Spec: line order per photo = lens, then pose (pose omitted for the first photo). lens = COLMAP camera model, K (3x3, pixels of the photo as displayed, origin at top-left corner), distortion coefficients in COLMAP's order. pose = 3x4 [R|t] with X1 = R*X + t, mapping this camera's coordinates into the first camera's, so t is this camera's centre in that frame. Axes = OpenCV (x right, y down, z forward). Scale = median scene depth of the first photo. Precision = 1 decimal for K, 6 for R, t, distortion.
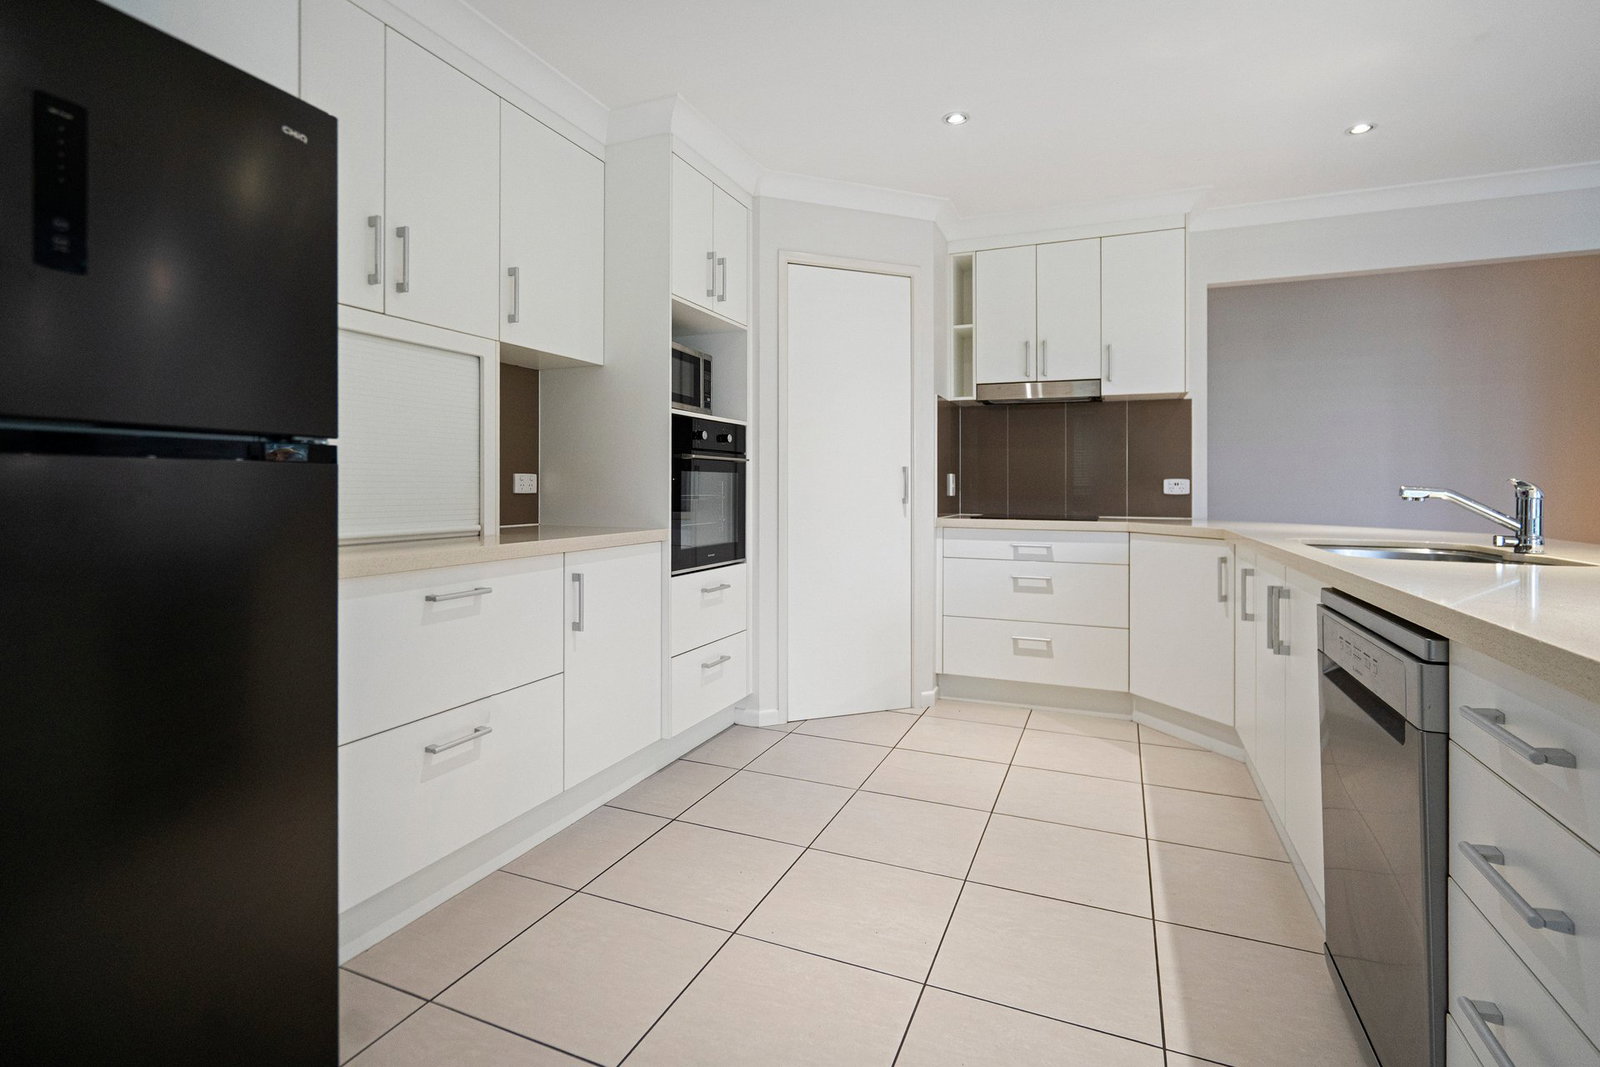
lens RADIAL K [[742.0, 0, 793.1], [0, 742.0, 488.2], [0, 0, 1]] dist [0.004147, -0.000448]
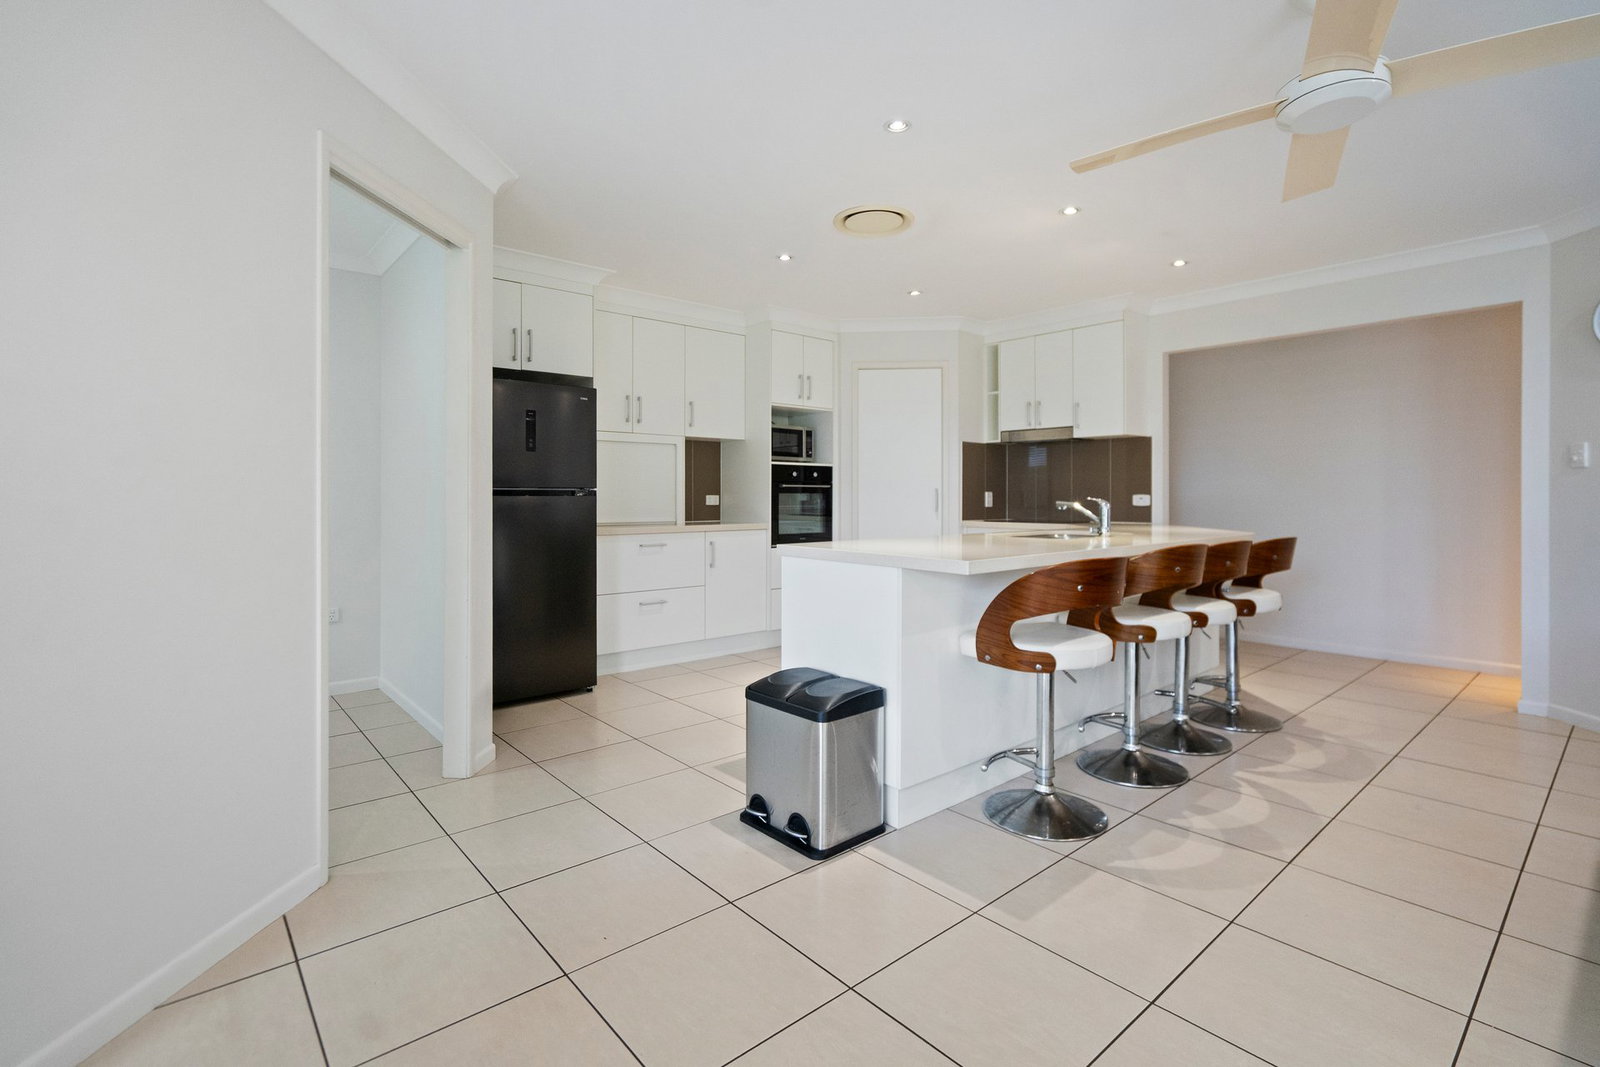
lens RADIAL K [[742.0, 0, 808.1], [0, 742.0, 499.4], [0, 0, 1]] dist [0.004147, -0.000448]
pose [[0.903195, -0.003652, -0.429215, 0.700611], [0.002948, 0.999993, -0.002306, -0.002826], [0.429221, 0.000817, 0.903199, -0.664377]]
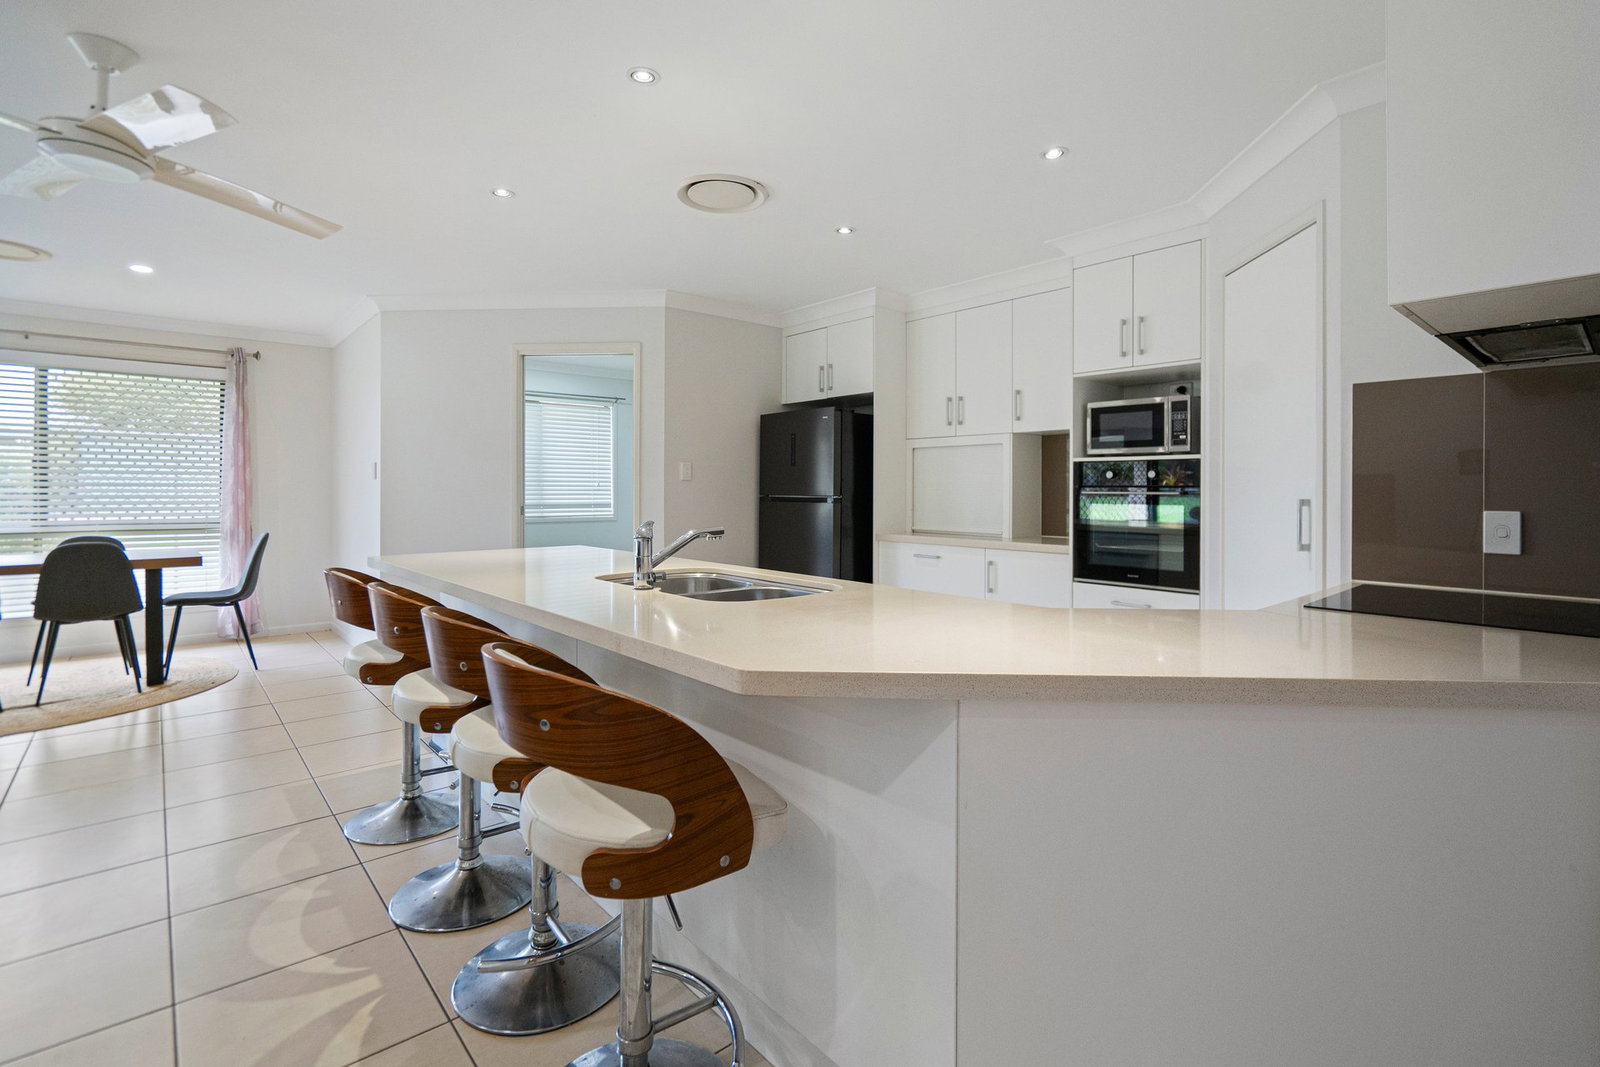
lens RADIAL K [[742.0, 0, 782.1], [0, 742.0, 481.1], [0, 0, 1]] dist [0.004147, -0.000448]
pose [[-0.439010, -0.018838, -0.898285, 1.190910], [-0.012735, 0.999810, -0.014743, -0.034884], [0.898392, 0.004967, -0.439167, 1.027250]]
